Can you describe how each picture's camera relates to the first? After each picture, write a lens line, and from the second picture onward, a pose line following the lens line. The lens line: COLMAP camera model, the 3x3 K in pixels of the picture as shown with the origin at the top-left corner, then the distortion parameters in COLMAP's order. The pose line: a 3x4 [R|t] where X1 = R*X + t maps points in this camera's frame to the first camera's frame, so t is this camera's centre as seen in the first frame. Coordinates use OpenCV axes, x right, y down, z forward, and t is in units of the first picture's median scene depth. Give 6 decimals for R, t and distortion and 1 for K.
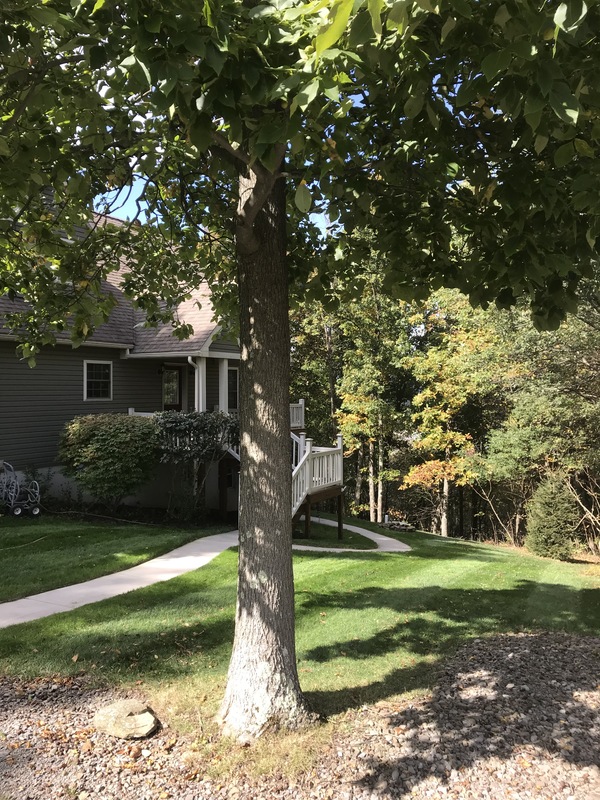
lens RADIAL K [[648.0, 0, 300.0], [0, 648.0, 400.0], [0, 0, 1]] dist [0.108707, -0.261599]
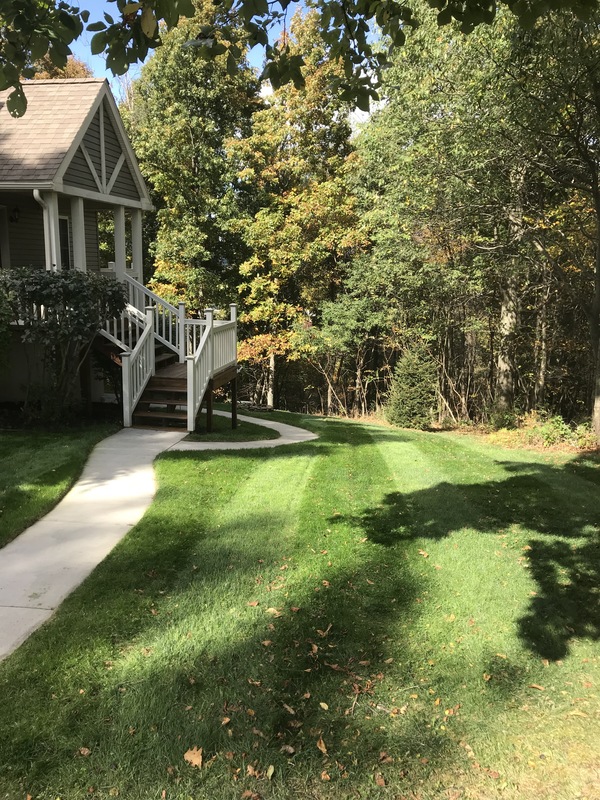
lens RADIAL K [[648.0, 0, 300.0], [0, 648.0, 400.0], [0, 0, 1]] dist [0.108707, -0.261599]
pose [[0.938254, -0.057090, 0.341204, -0.075298], [-0.008537, 0.982168, 0.187810, 0.009564], [-0.345841, -0.179126, 0.921036, 0.105600]]
